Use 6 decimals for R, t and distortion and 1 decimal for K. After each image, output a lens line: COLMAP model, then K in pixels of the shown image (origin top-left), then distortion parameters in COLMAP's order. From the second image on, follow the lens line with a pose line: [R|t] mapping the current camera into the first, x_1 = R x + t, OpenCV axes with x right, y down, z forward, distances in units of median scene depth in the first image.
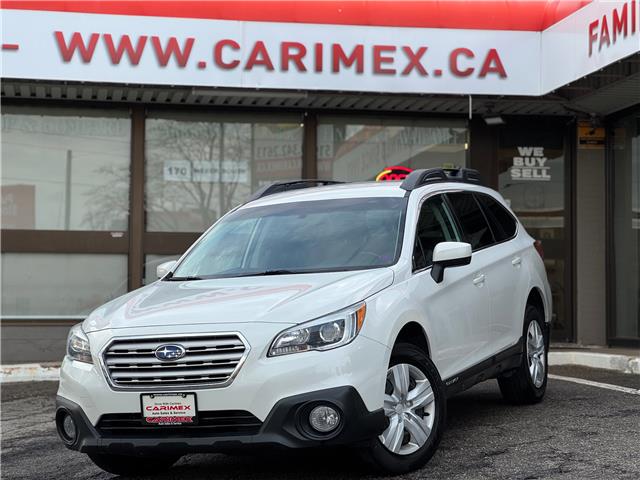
lens RADIAL K [[1435.2, 0, 320.0], [0, 1435.2, 240.0], [0, 0, 1]] dist [0.359152, -0.035810]
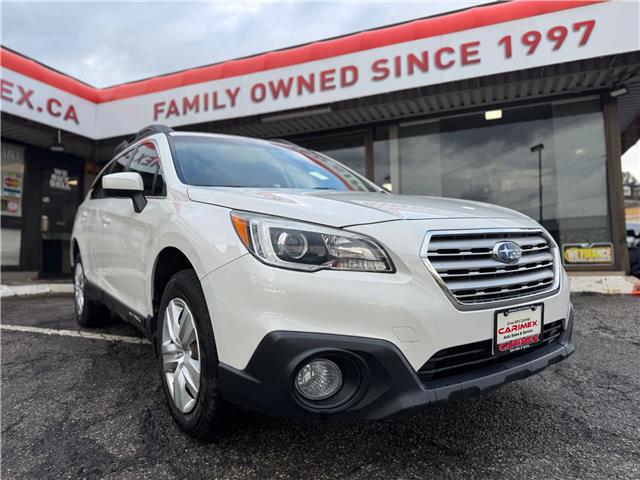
lens RADIAL K [[448.5, 0, 320.0], [0, 448.5, 240.0], [0, 0, 1]] dist [0.073902, -0.092034]
pose [[0.523861, 0.040246, 0.850852, -0.347363], [-0.016486, 0.999175, -0.037112, 0.080691], [-0.851644, 0.005414, 0.524093, 0.946415]]
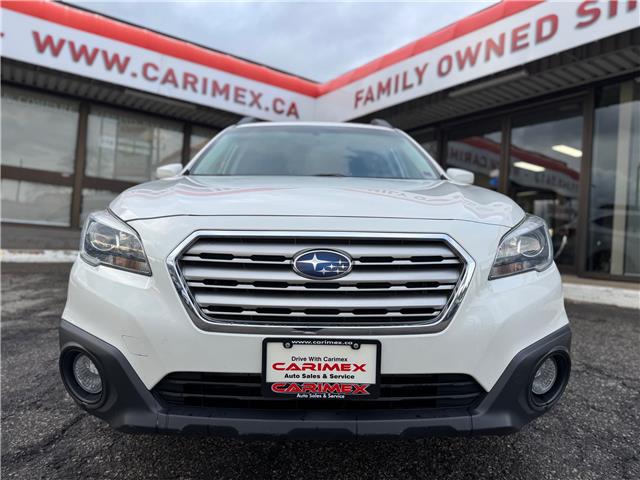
lens RADIAL K [[455.6, 0, 319.5], [0, 455.6, 235.9], [0, 0, 1]] dist [0.048907, -0.063159]
pose [[0.911369, 0.062913, 0.406753, -0.173281], [-0.077988, 0.996742, 0.020572, 0.062954], [-0.404134, -0.050471, 0.913306, 0.831426]]
